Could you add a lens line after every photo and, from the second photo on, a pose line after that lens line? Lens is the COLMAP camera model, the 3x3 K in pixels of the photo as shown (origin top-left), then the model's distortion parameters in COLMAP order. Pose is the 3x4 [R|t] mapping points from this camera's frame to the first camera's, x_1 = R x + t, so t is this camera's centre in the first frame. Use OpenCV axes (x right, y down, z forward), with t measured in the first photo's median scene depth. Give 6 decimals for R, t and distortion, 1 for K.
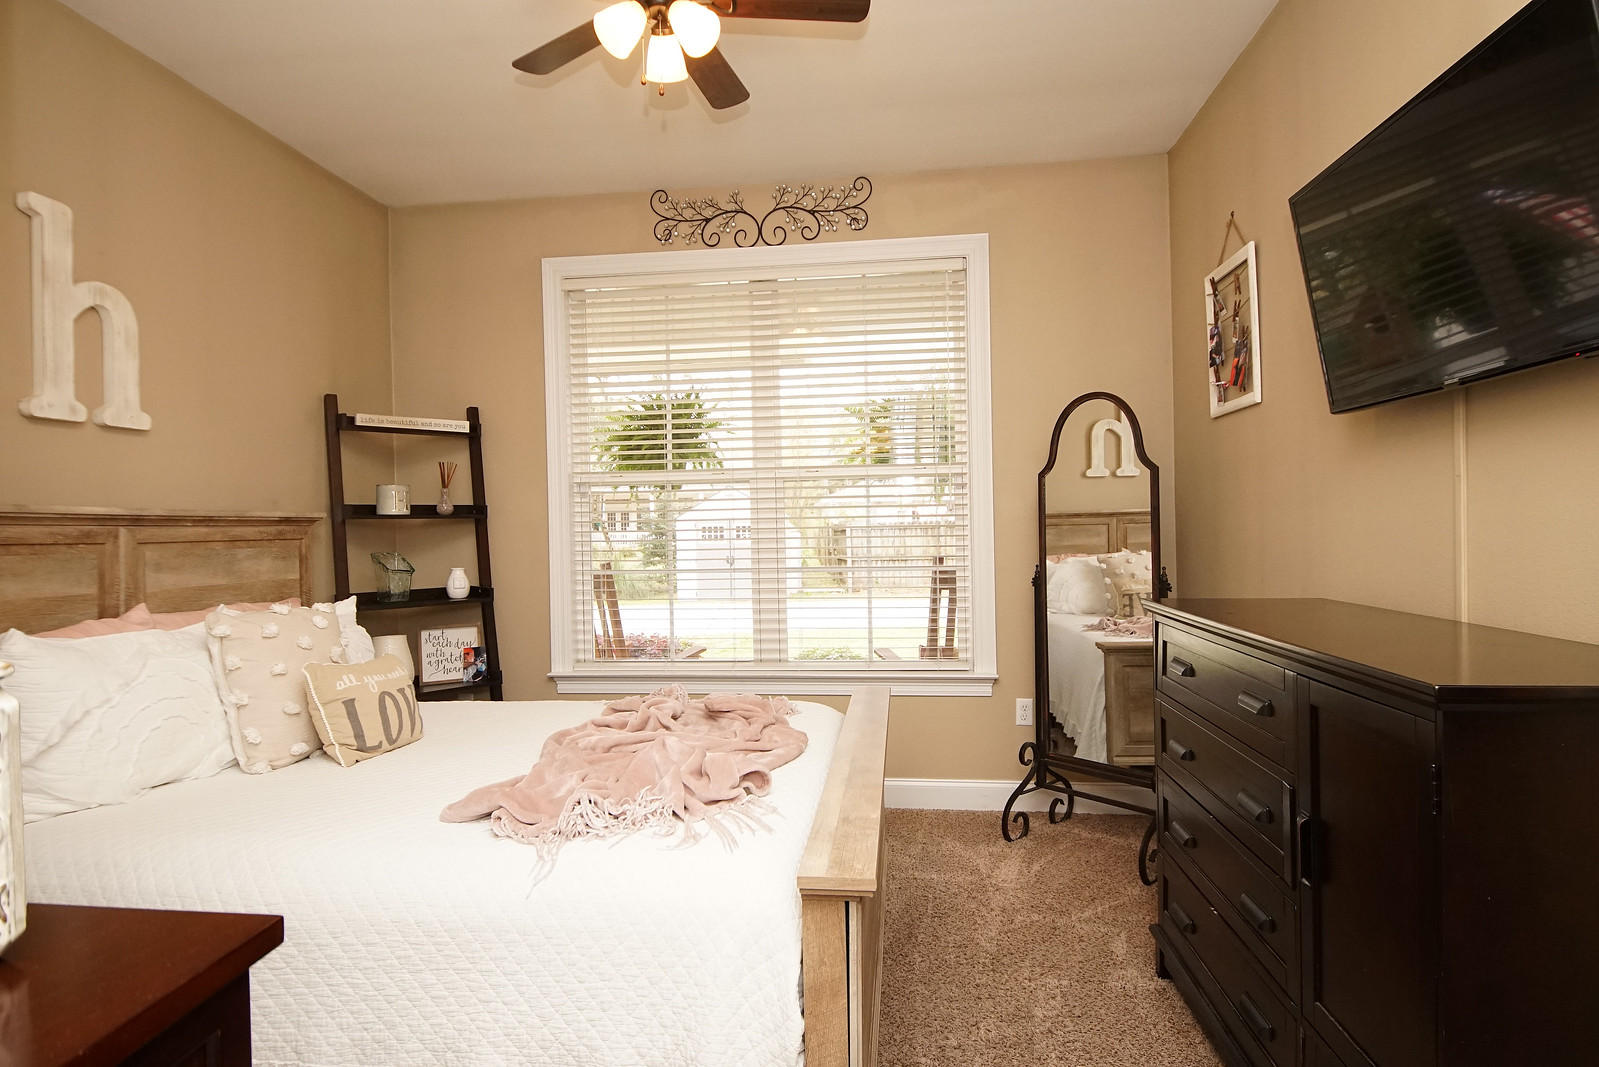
lens RADIAL K [[865.8, 0, 793.1], [0, 865.8, 524.8], [0, 0, 1]] dist [0.028503, -0.015194]
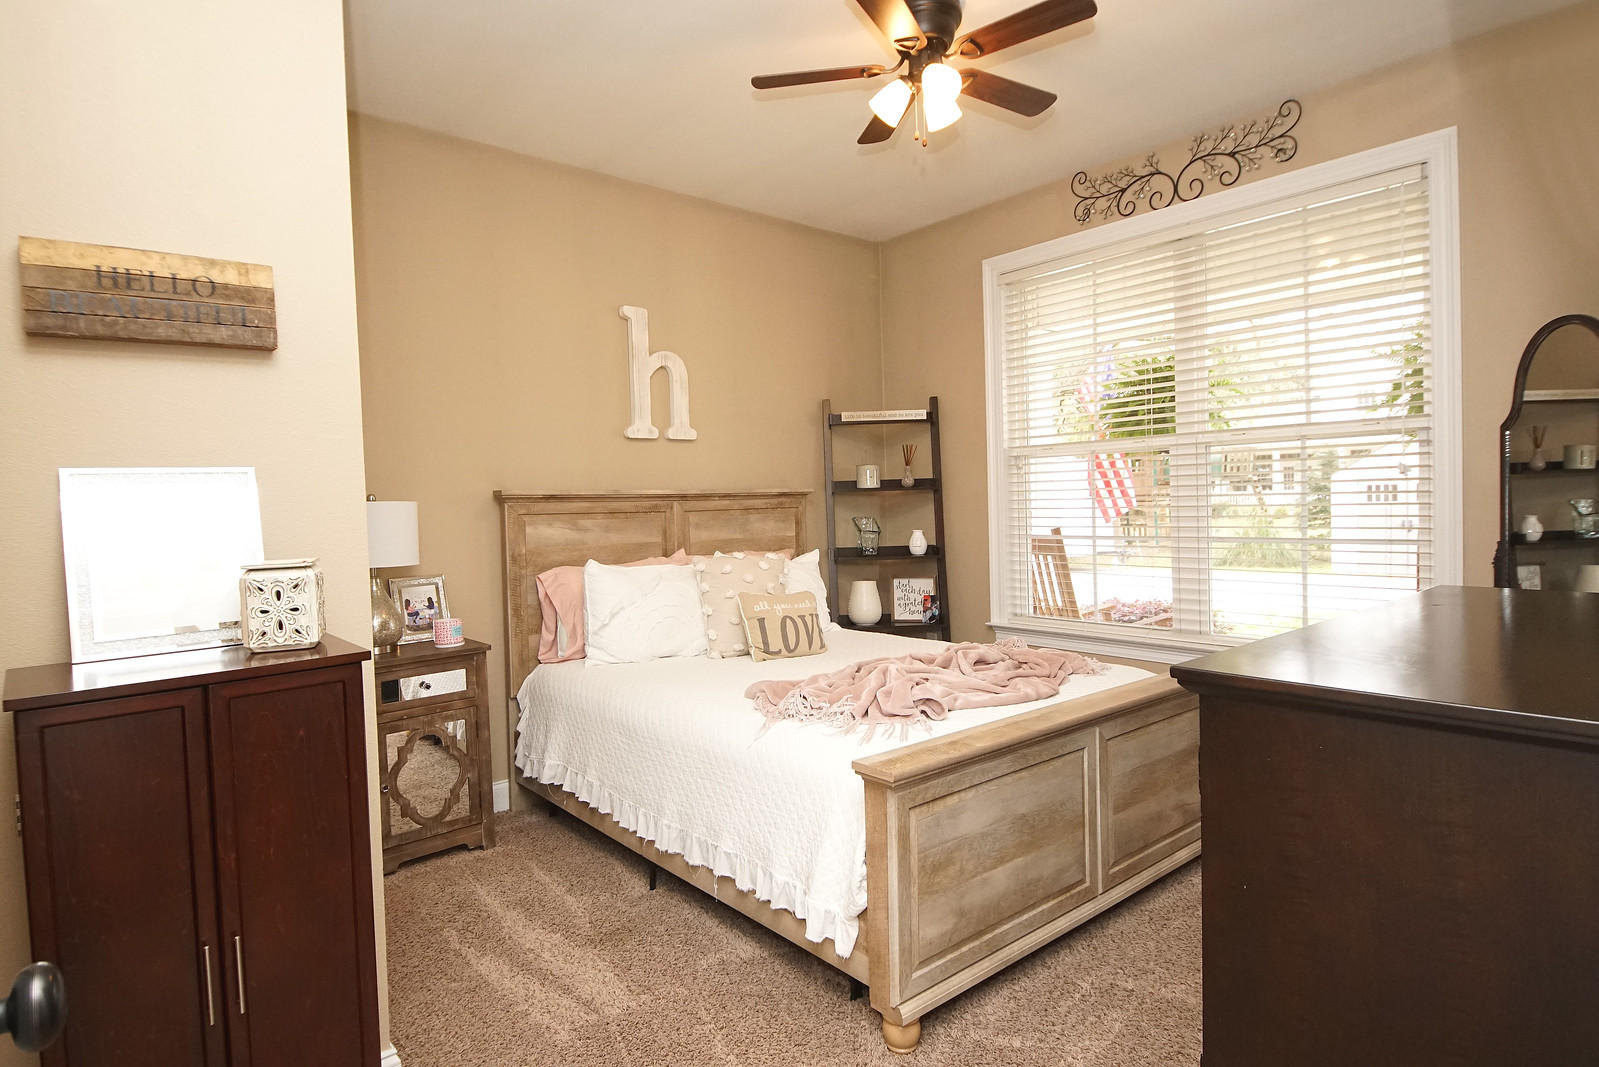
lens RADIAL K [[865.8, 0, 786.3], [0, 865.8, 532.8], [0, 0, 1]] dist [0.028503, -0.015194]
pose [[0.728084, 0.023014, -0.685101, 0.337250], [0.015406, 0.998634, 0.049919, -0.011265], [0.685314, -0.046900, 0.726736, -0.022171]]
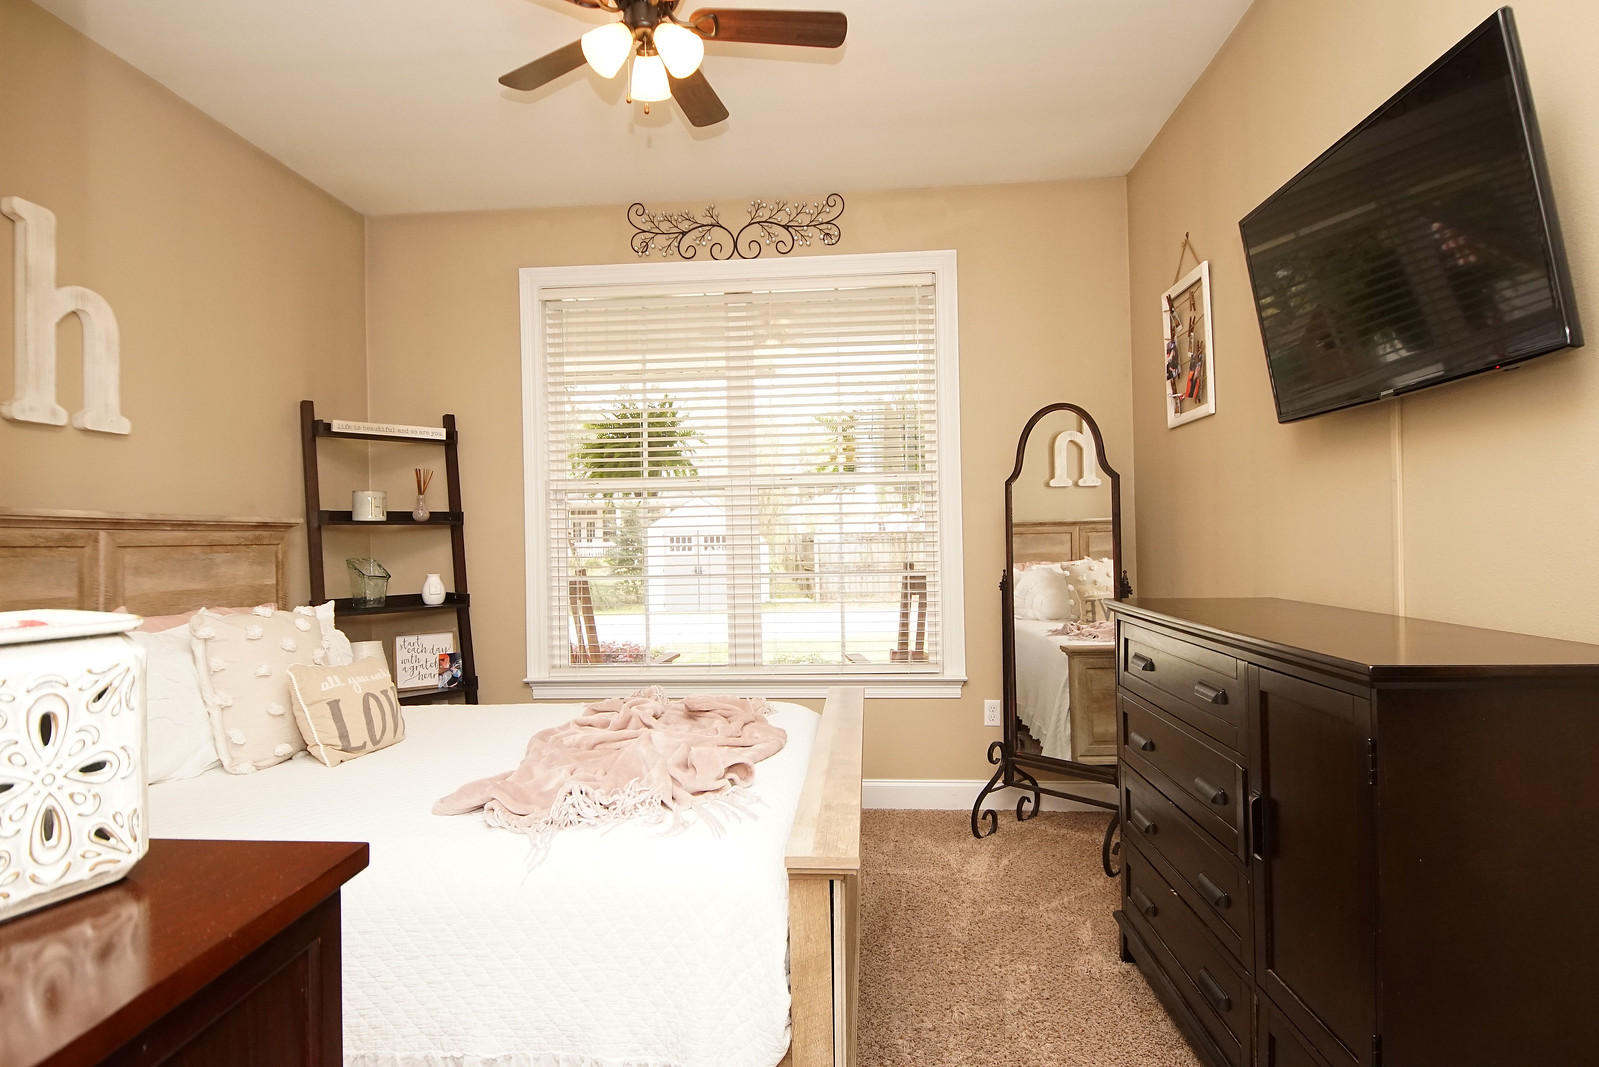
lens RADIAL K [[865.8, 0, 793.0], [0, 865.8, 523.8], [0, 0, 1]] dist [0.028503, -0.015194]
pose [[0.999239, 0.000439, 0.038996, -0.010379], [0.000128, 0.999894, -0.014531, 0.006629], [-0.038998, 0.014525, 0.999134, -0.022536]]
